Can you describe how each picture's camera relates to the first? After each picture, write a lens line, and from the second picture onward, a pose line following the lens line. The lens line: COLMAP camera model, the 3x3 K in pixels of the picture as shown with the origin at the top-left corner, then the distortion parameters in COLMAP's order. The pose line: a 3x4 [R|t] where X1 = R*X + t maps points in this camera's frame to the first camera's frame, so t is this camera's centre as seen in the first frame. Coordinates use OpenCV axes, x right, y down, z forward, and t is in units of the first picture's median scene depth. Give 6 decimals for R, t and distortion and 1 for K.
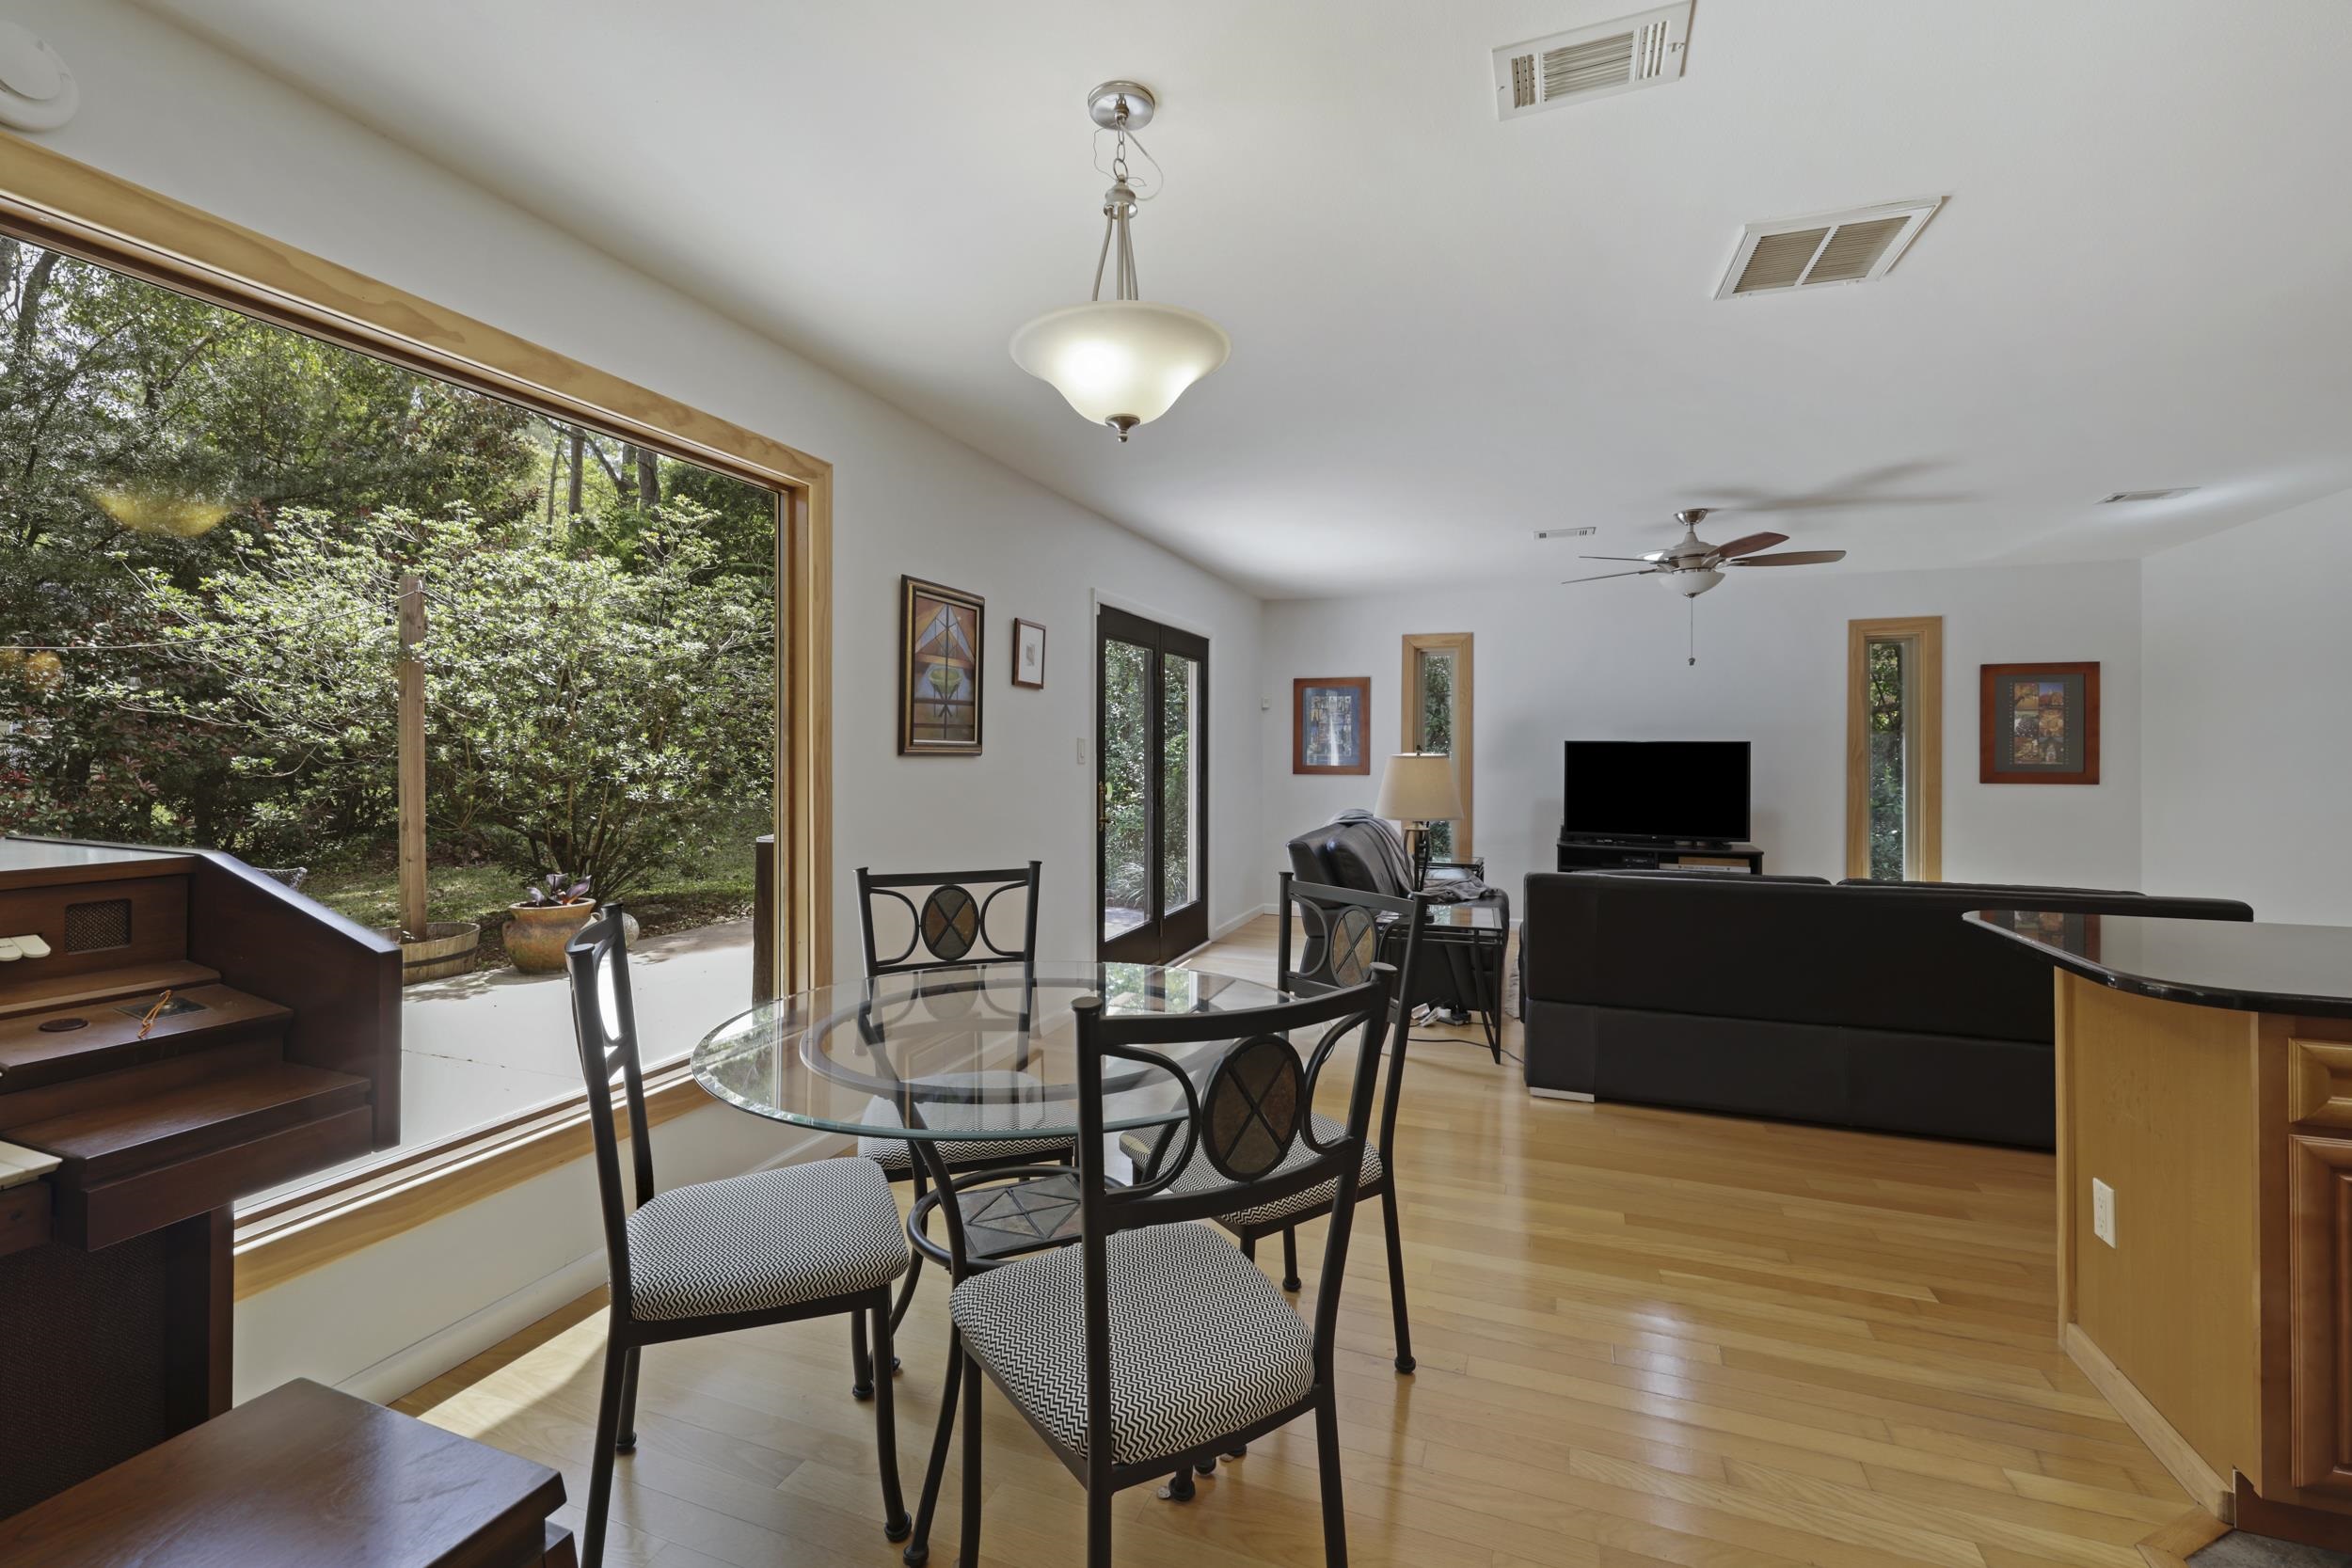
lens RADIAL K [[1008.3, 0, 1172.3], [0, 1008.3, 750.1], [0, 0, 1]] dist [0.001122, 0.000060]
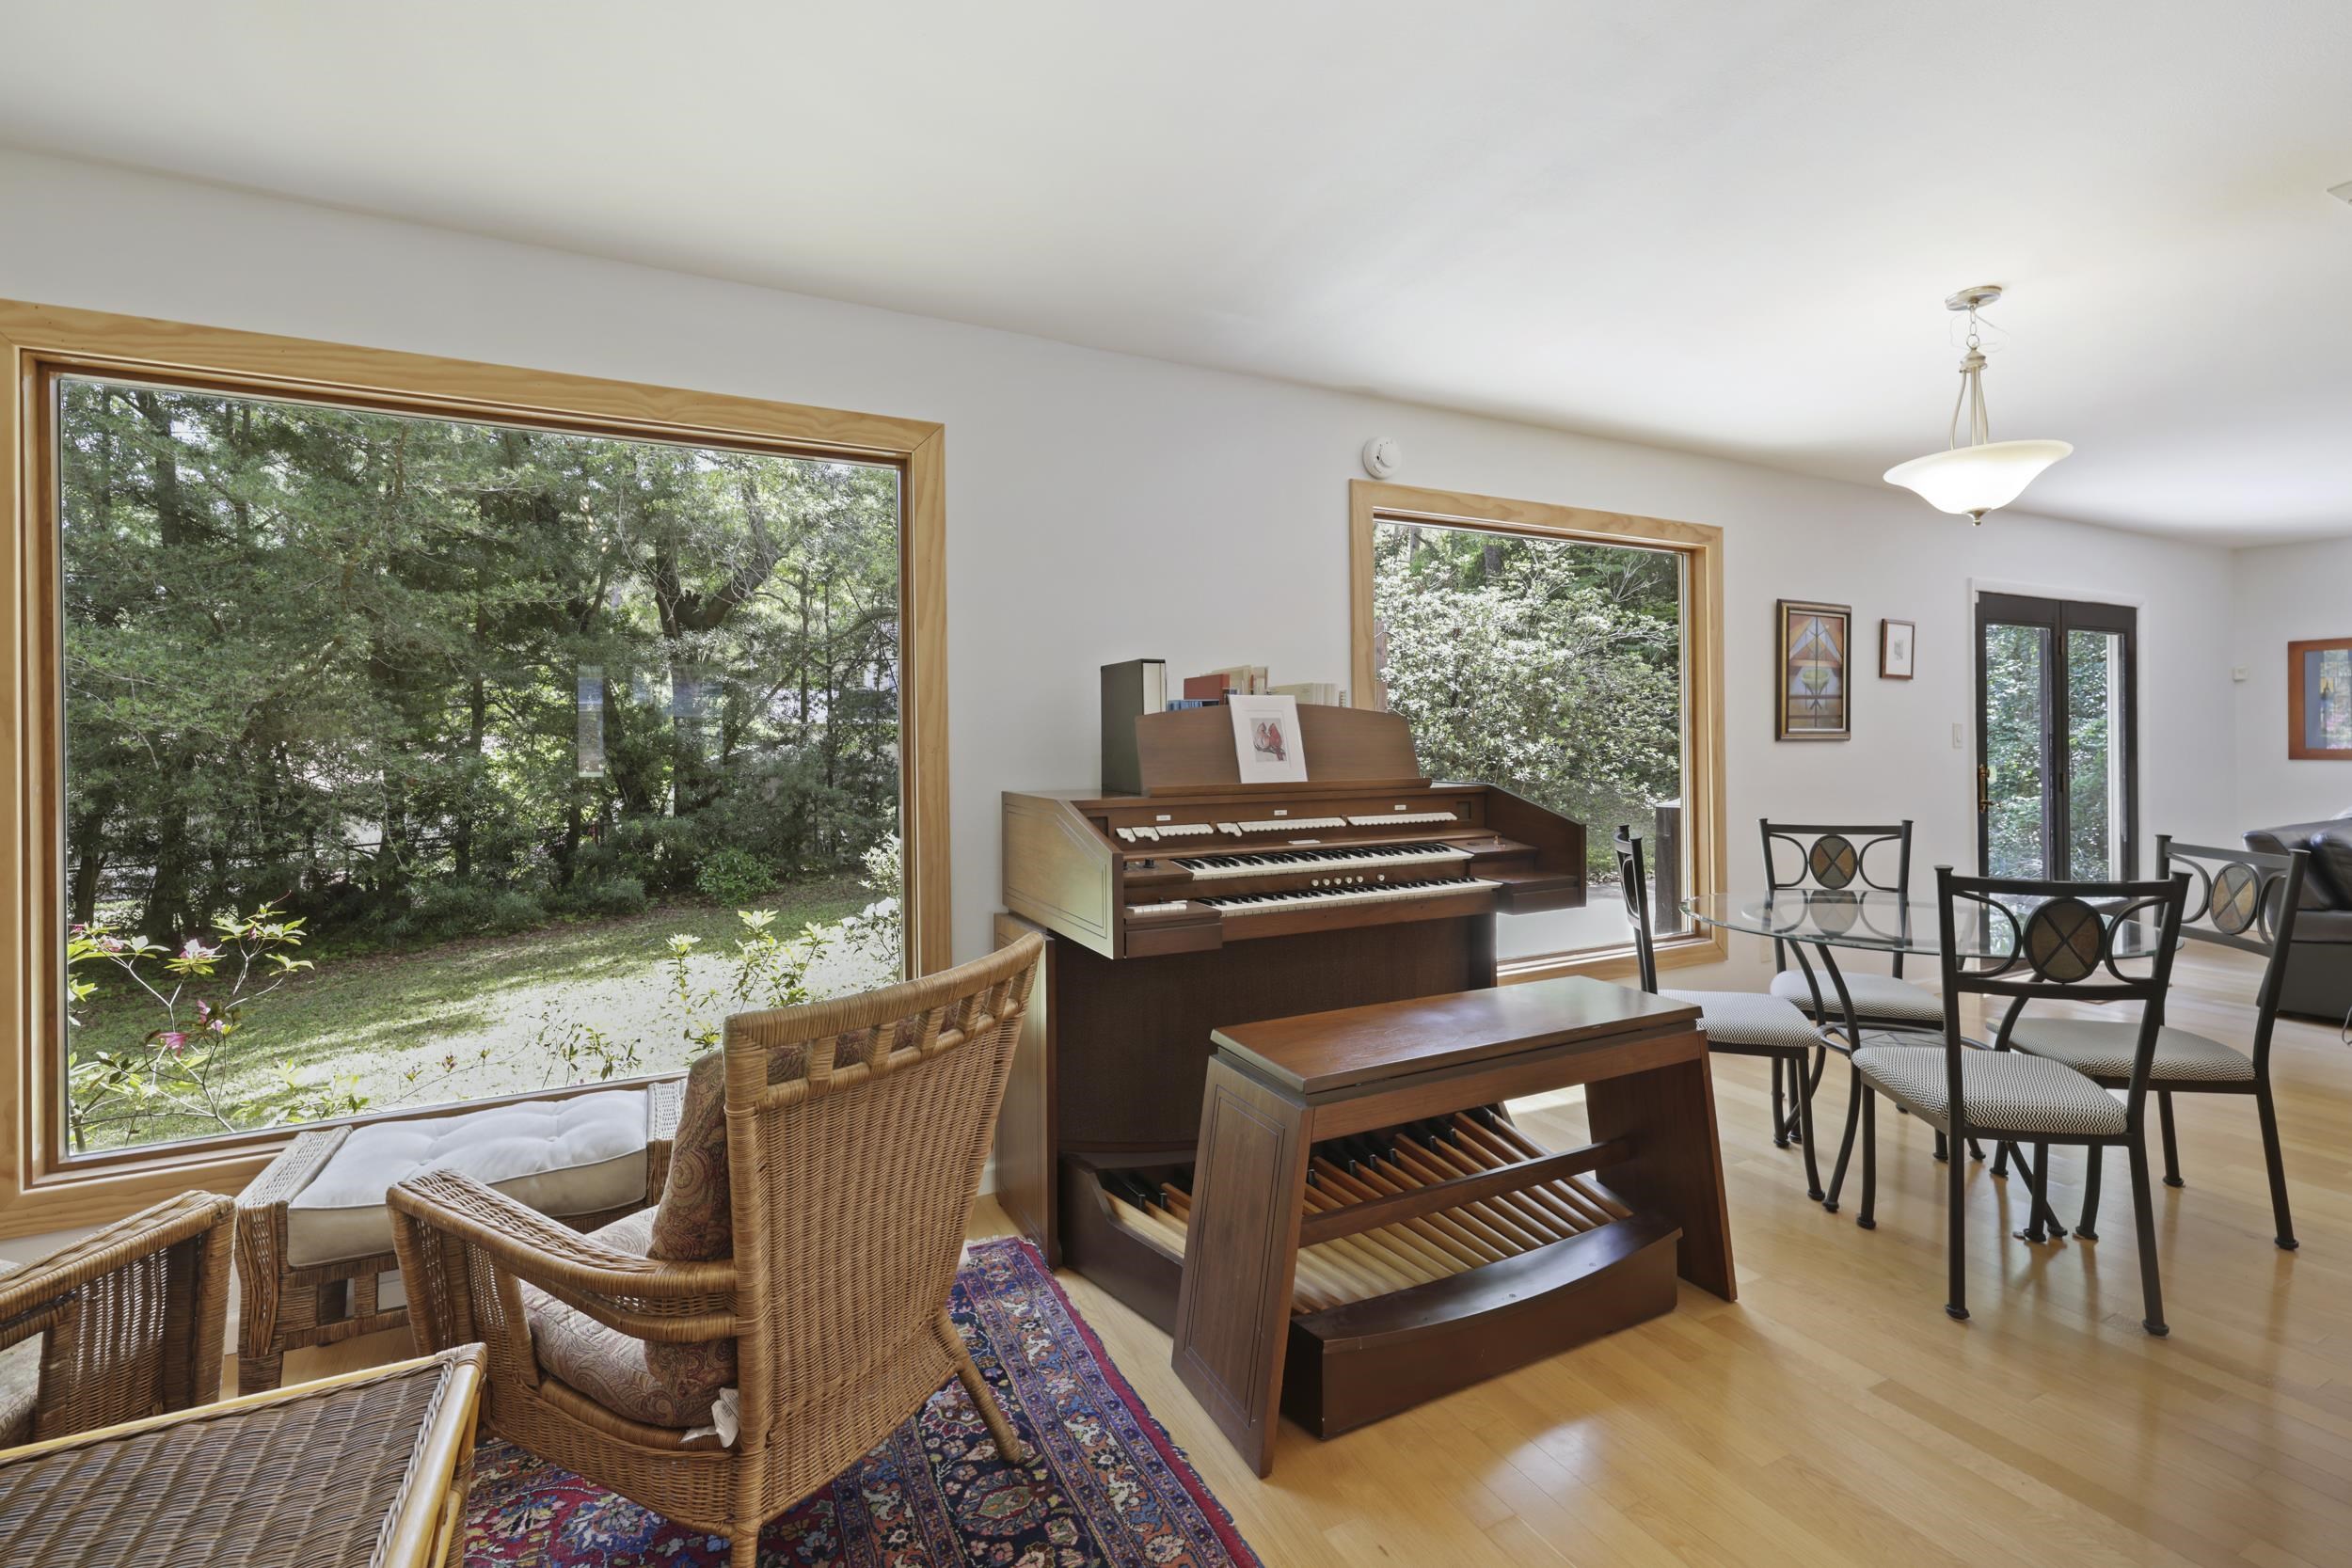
lens RADIAL K [[1036.5, 0, 1182.6], [0, 1036.5, 744.3], [0, 0, 1]] dist [-0.000909, -0.000089]
pose [[0.737454, -0.010132, -0.675321, 0.046787], [0.013390, 0.999910, -0.000381, -0.000412], [0.675264, -0.008761, 0.737524, -0.369291]]
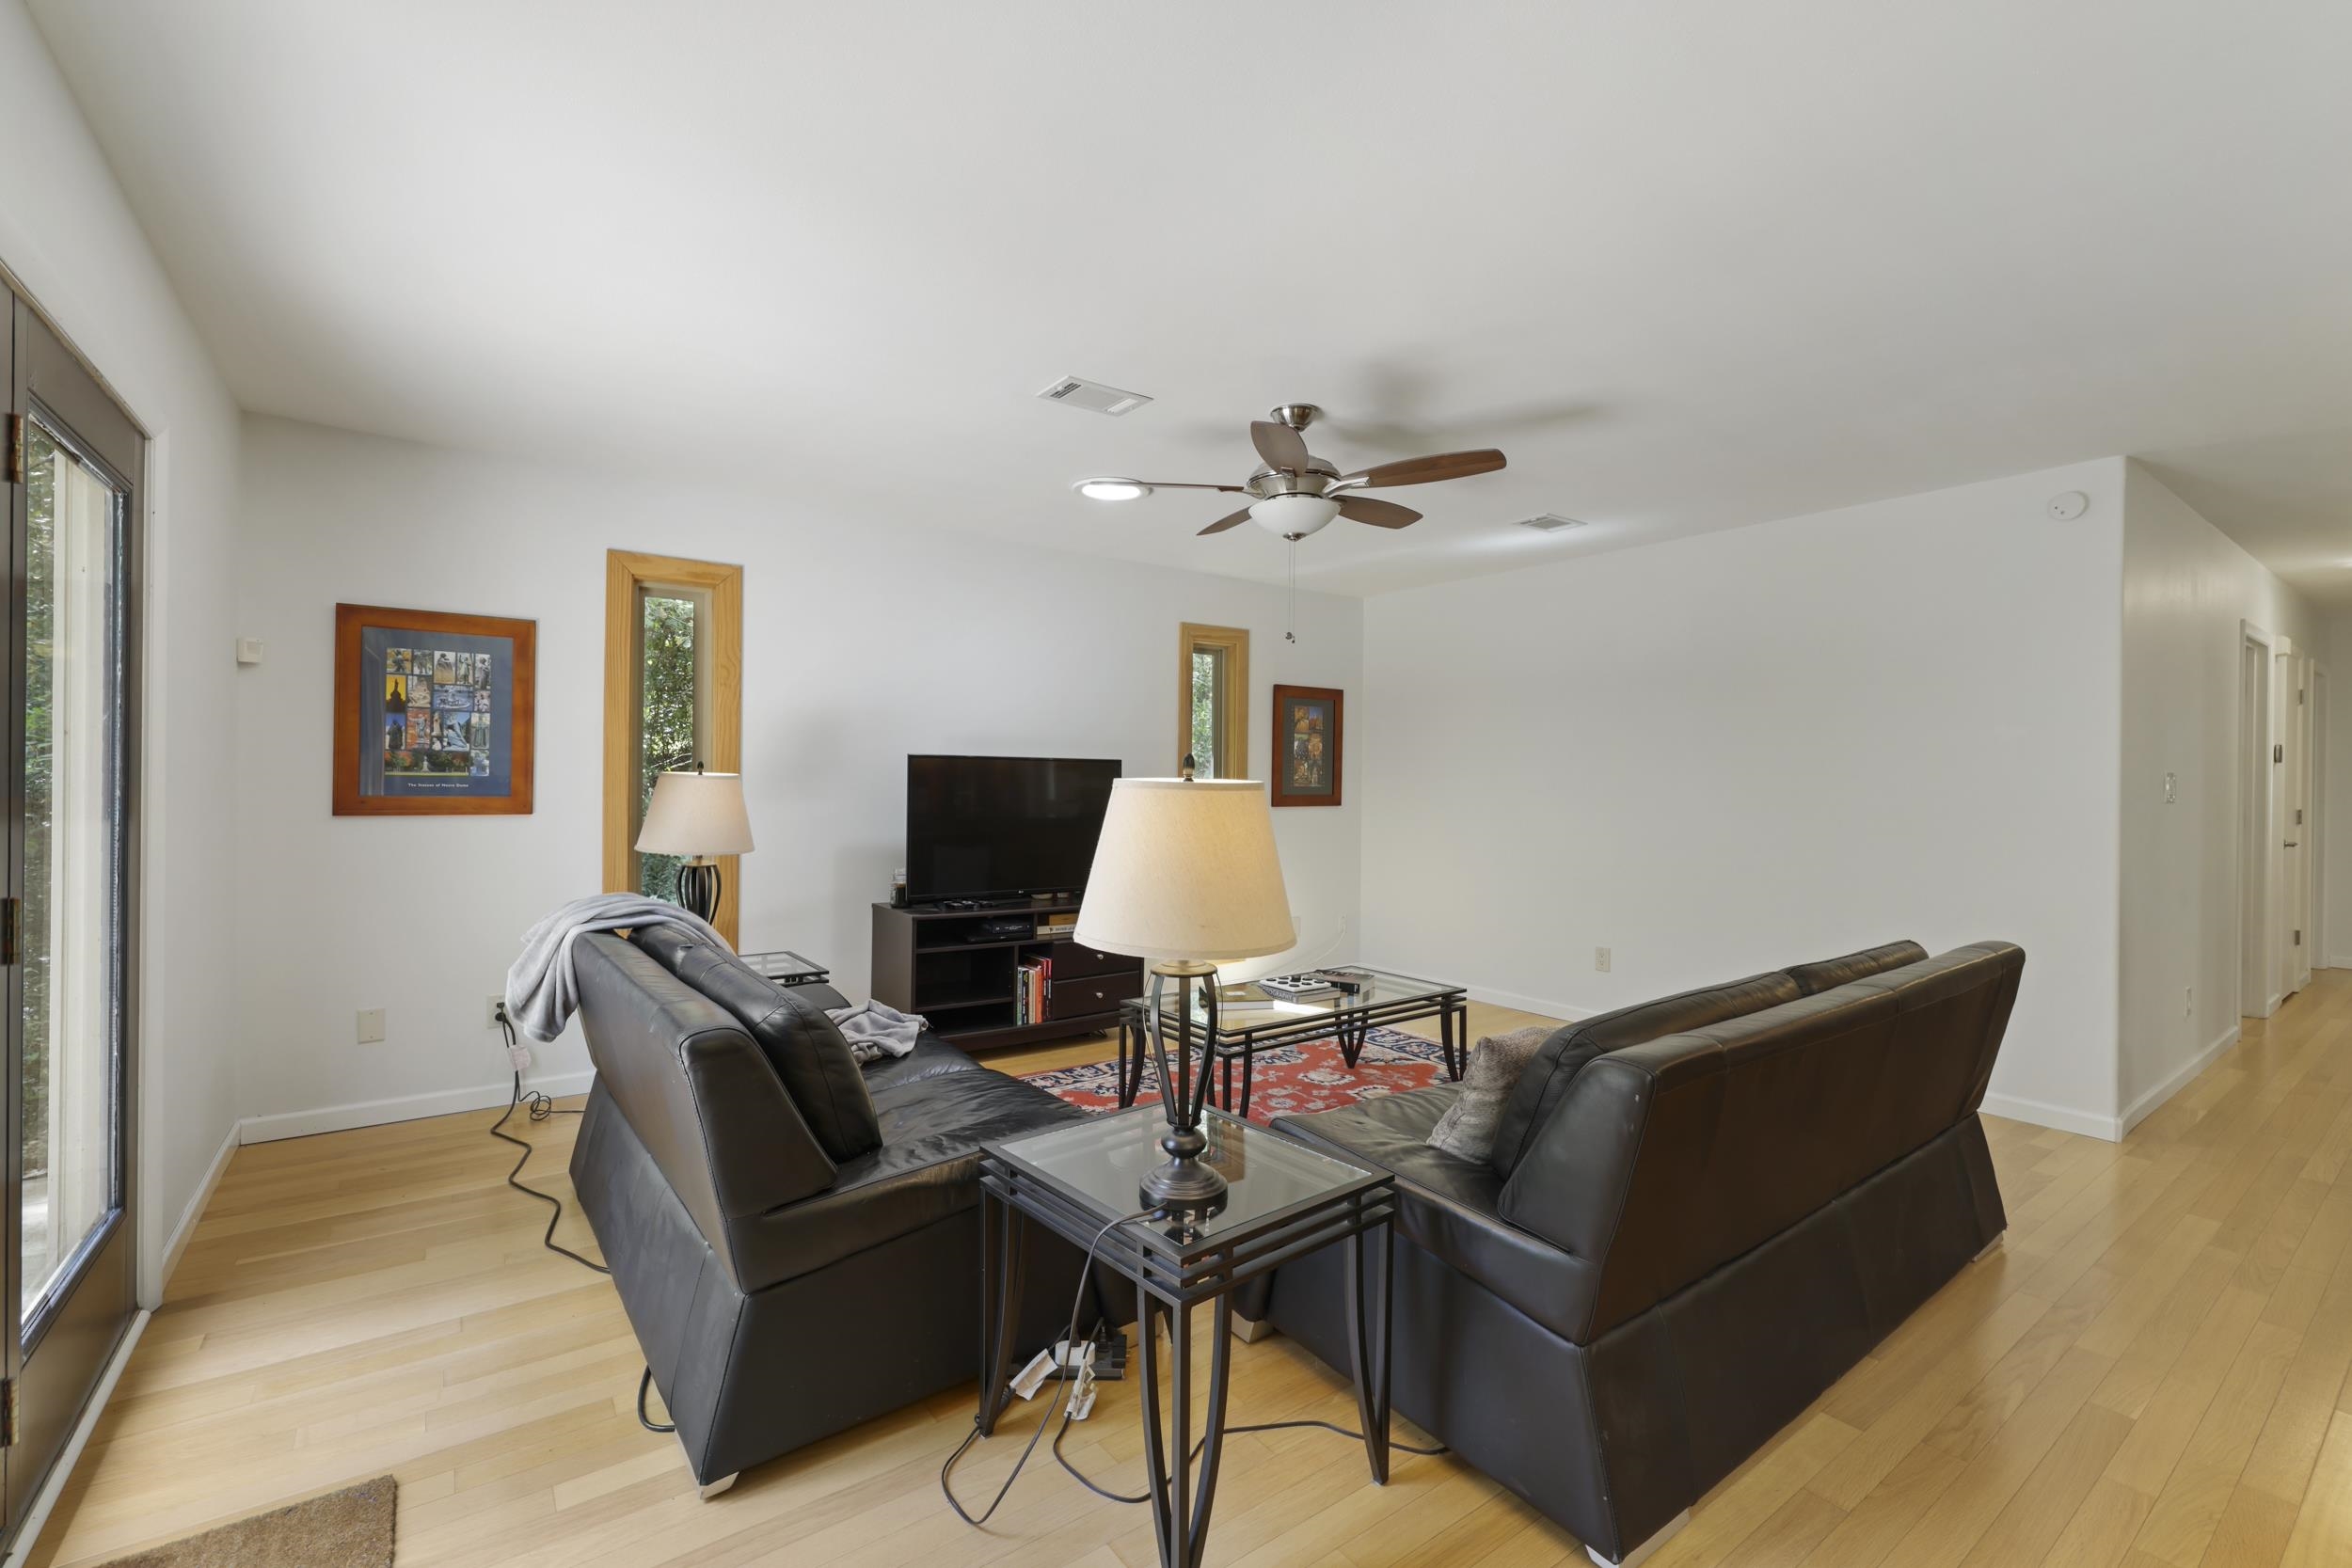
lens RADIAL K [[1010.5, 0, 1169.5], [0, 1010.5, 768.8], [0, 0, 1]] dist [-0.001030, -0.000125]
pose [[0.547644, 0.009242, 0.836660, -0.091779], [-0.009488, 0.999943, -0.004836, 0.002876], [-0.836658, -0.005290, 0.547701, 0.777950]]
